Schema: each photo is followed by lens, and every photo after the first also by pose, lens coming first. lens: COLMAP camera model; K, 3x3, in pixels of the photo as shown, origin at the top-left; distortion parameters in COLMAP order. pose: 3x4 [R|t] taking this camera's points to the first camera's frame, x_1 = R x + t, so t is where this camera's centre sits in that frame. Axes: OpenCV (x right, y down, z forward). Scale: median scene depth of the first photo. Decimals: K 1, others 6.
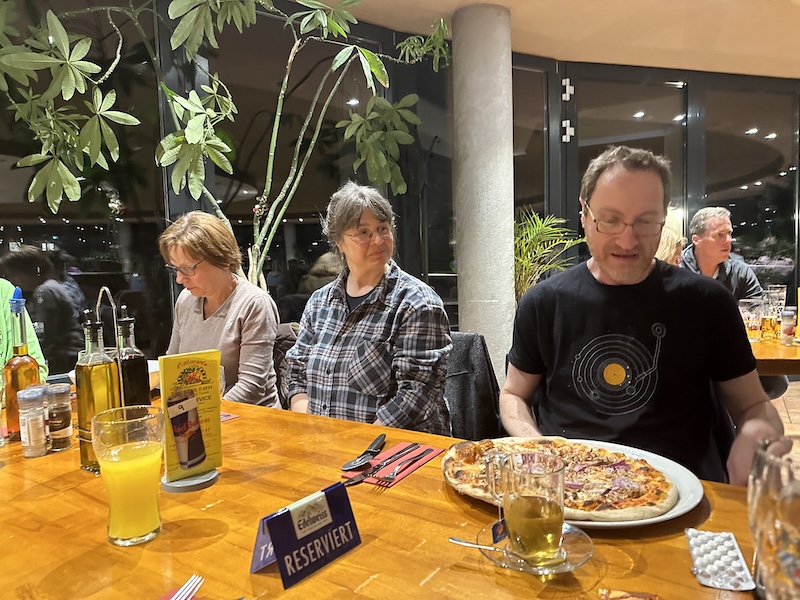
lens RADIAL K [[548.6, 0, 389.8], [0, 548.6, 298.2], [0, 0, 1]] dist [0.046409, -0.072080]
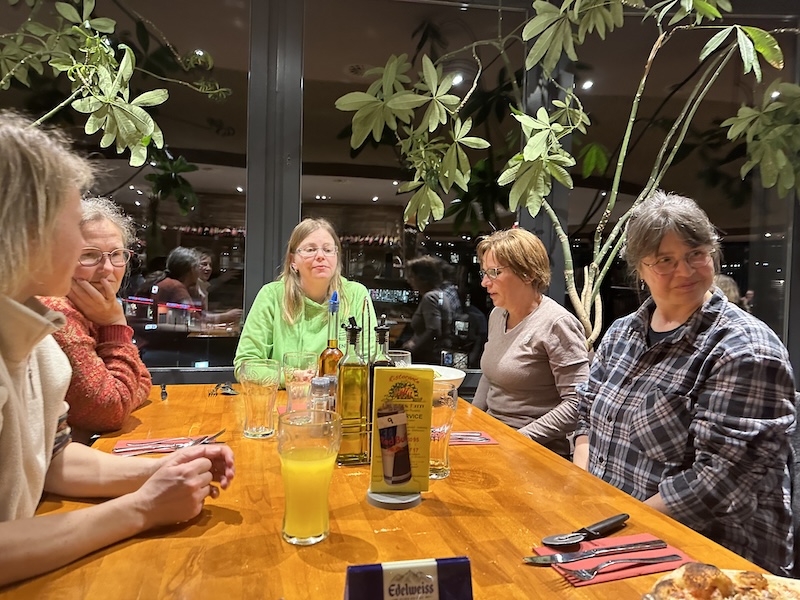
lens RADIAL K [[548.6, 0, 389.8], [0, 548.6, 298.2], [0, 0, 1]] dist [0.046409, -0.072080]
pose [[0.766479, 0.074792, -0.637900, 0.154958], [-0.096087, 0.995372, 0.001250, -0.015637], [0.635041, 0.060336, 0.770118, 0.141125]]
